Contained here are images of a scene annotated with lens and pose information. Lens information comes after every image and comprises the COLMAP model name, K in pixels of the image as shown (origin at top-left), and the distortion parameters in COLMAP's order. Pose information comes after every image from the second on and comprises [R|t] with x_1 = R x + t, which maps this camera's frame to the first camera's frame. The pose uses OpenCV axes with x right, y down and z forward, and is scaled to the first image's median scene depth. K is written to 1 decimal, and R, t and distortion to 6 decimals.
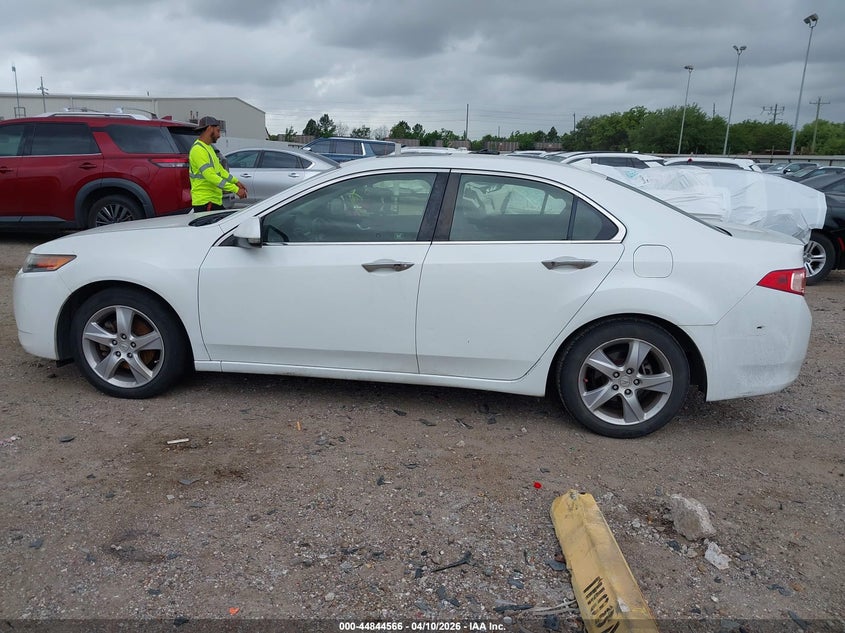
lens RADIAL K [[652.5, 0, 415.0], [0, 652.5, 320.0], [0, 0, 1]] dist [0.028945, -0.030911]
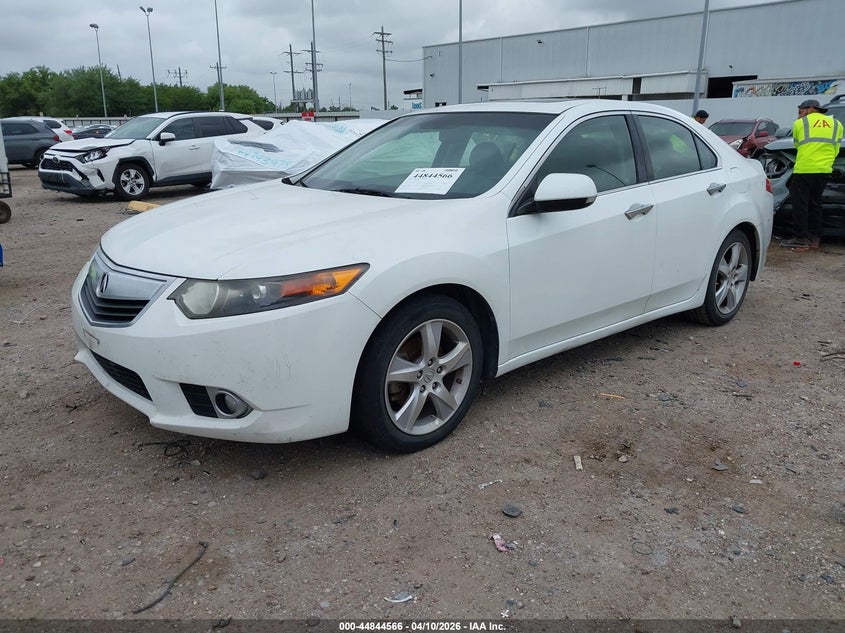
lens RADIAL K [[652.5, 0, 417.9], [0, 652.5, 315.9], [0, 0, 1]] dist [0.028945, -0.030911]
pose [[0.692981, -0.238644, 0.680314, -0.957305], [0.206731, 0.969776, 0.129603, -0.123071], [-0.690681, 0.050829, 0.721371, 0.510876]]
